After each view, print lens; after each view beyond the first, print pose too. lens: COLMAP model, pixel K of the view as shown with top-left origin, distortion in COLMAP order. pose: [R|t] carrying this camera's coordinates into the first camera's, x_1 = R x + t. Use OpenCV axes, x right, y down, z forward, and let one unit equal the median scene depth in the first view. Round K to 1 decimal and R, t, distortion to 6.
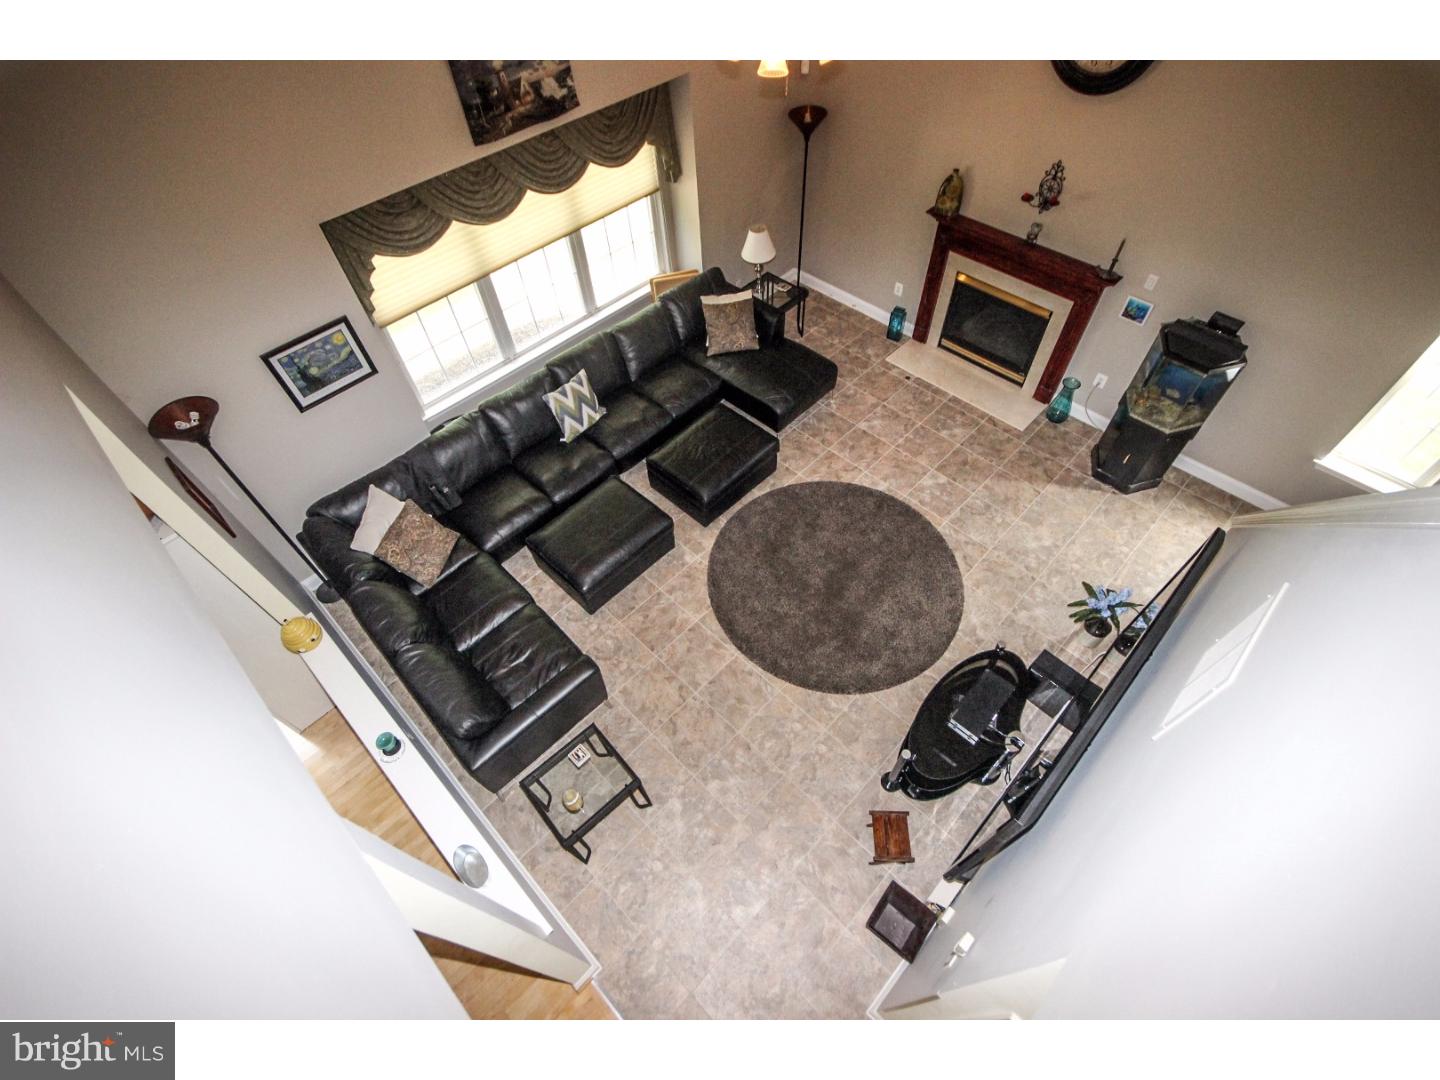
lens RADIAL K [[663.2, 0, 720.7], [0, 663.2, 535.6], [0, 0, 1]] dist [0.002539, -0.001999]
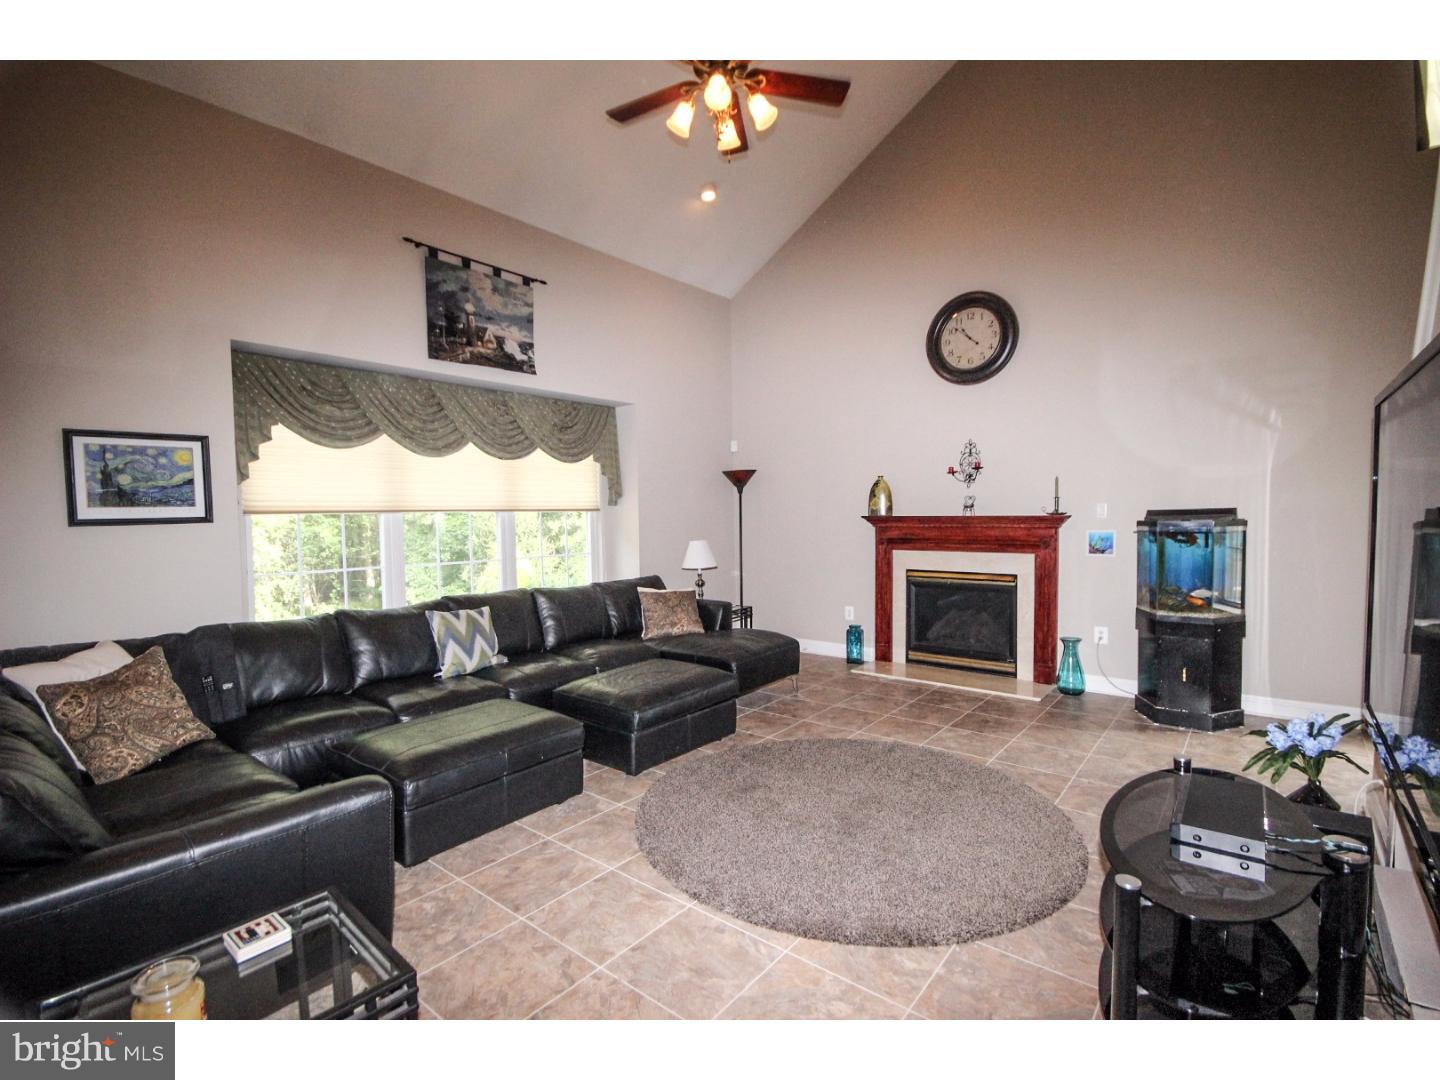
lens RADIAL K [[663.2, 0, 723.8], [0, 663.2, 545.0], [0, 0, 1]] dist [0.002539, -0.001999]
pose [[0.994956, 0.020235, 0.098252, -0.004651], [0.062743, 0.638688, -0.766903, 0.377005], [-0.078271, 0.769200, 0.634197, 0.465984]]
